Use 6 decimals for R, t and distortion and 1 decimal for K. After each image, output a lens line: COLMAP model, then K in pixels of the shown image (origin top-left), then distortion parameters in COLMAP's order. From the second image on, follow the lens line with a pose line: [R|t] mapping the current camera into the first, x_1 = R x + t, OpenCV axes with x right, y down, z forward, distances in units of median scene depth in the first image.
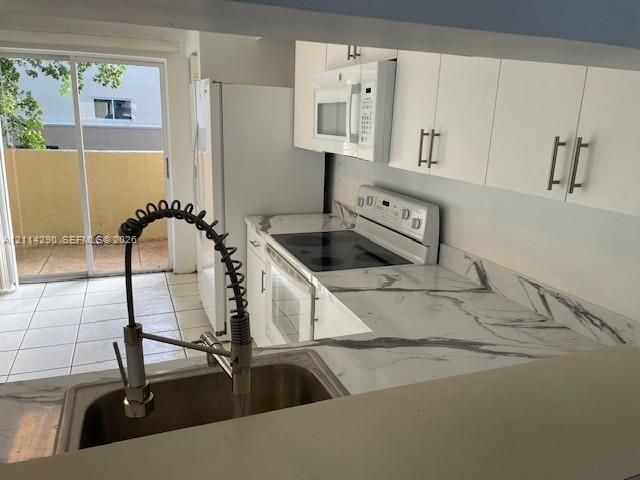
lens RADIAL K [[486.7, 0, 331.5], [0, 486.7, 242.5], [0, 0, 1]] dist [0.071319, -0.105622]
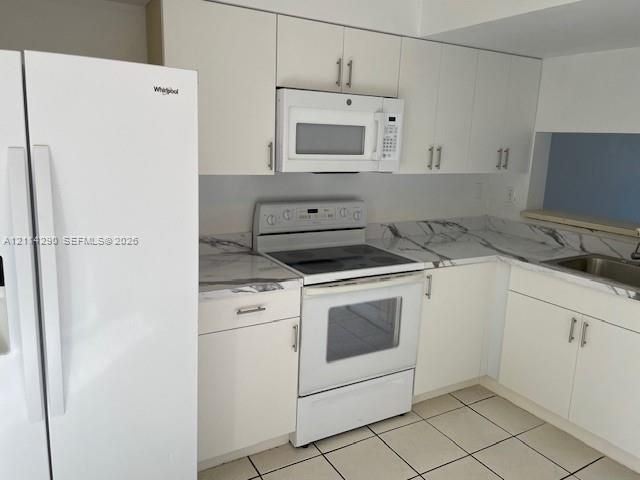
lens RADIAL K [[486.7, 0, 311.1], [0, 486.7, 236.1], [0, 0, 1]] dist [0.071319, -0.105622]
pose [[-0.140768, -0.230546, 0.962825, -0.769443], [0.203802, 0.944933, 0.256058, -0.245529], [-0.968839, 0.232270, -0.086031, 0.868375]]
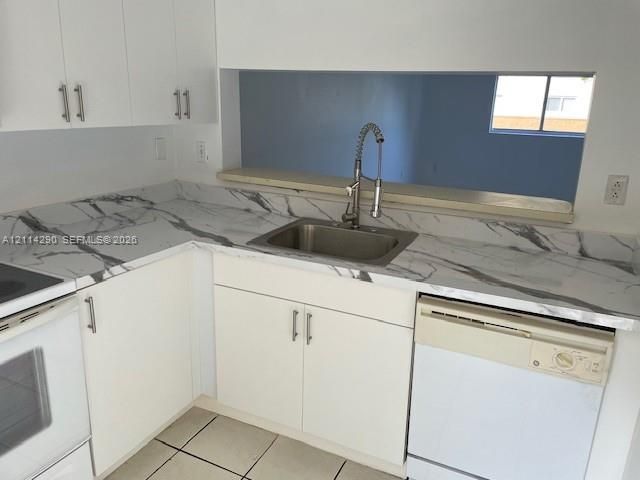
lens RADIAL K [[486.7, 0, 324.0], [0, 486.7, 239.4], [0, 0, 1]] dist [0.071319, -0.105622]
pose [[-0.679314, -0.256590, 0.687528, -0.521125], [0.123578, 0.883503, 0.451830, -0.184962], [-0.723368, 0.391898, -0.568467, 0.709373]]
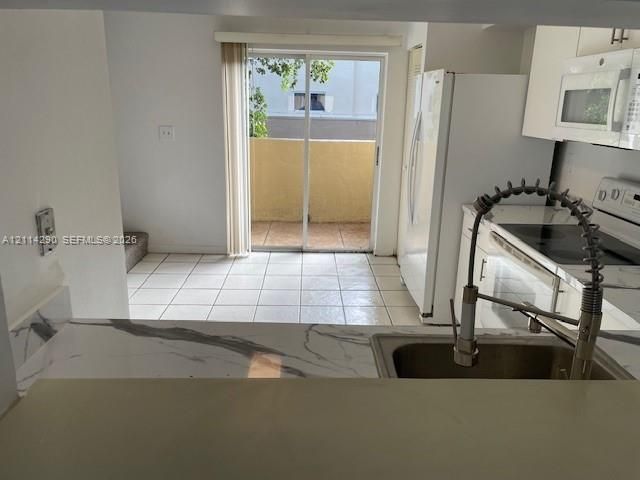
lens RADIAL K [[486.7, 0, 323.5], [0, 486.7, 240.6], [0, 0, 1]] dist [0.071319, -0.105622]
pose [[0.934303, 0.082217, -0.346869, -0.087778], [-0.076806, 0.996614, 0.029345, 0.013712], [0.348107, -0.000776, 0.937454, -0.054966]]
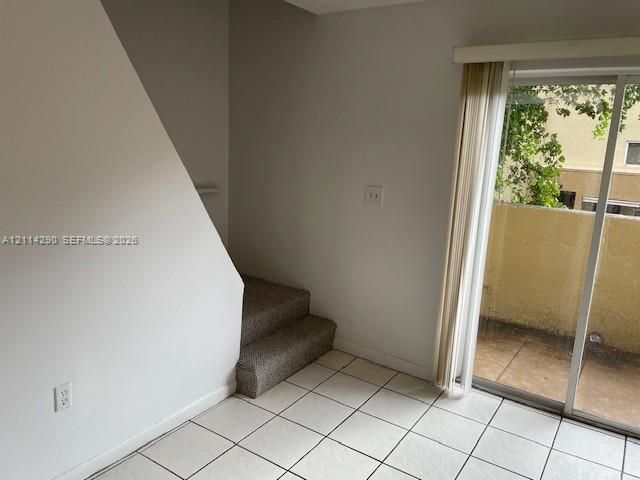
lens RADIAL K [[486.7, 0, 316.2], [0, 486.7, 241.1], [0, 0, 1]] dist [0.071319, -0.105622]
pose [[0.546209, 0.154475, -0.823282, -0.252123], [-0.224855, 0.973815, 0.033539, -0.140589], [0.806905, 0.166799, 0.566641, 0.483187]]
